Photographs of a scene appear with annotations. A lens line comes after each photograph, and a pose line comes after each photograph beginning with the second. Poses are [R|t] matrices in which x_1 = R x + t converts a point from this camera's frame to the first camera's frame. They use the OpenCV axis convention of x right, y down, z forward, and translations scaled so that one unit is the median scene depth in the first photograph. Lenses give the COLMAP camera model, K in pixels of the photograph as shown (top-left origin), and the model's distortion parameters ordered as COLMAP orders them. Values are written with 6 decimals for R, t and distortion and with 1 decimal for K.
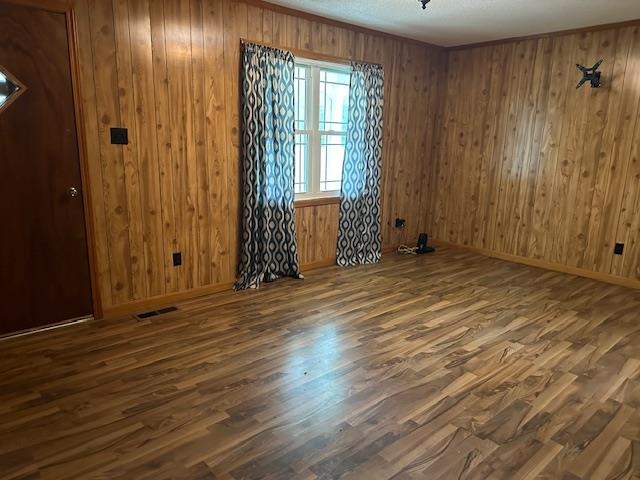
lens RADIAL K [[438.8, 0, 320.0], [0, 438.8, 240.0], [0, 0, 1]] dist [0.098929, -0.119296]
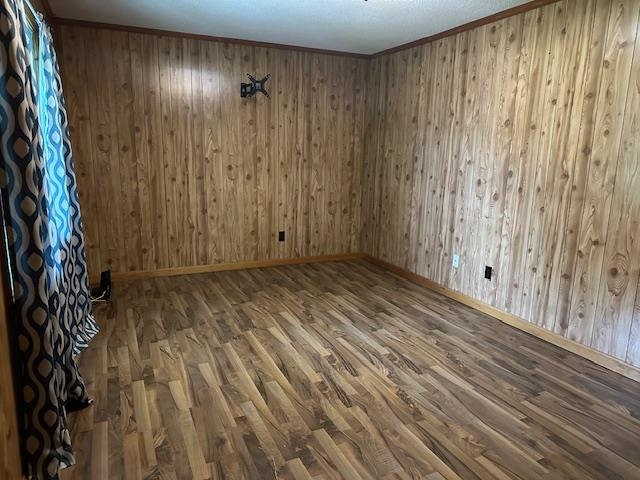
lens RADIAL K [[438.8, 0, 320.0], [0, 438.8, 240.0], [0, 0, 1]] dist [0.098929, -0.119296]
pose [[0.315501, -0.207379, 0.925988, -0.454177], [0.202176, 0.968113, 0.147928, -0.141049], [-0.927138, 0.140541, 0.347368, 0.554177]]
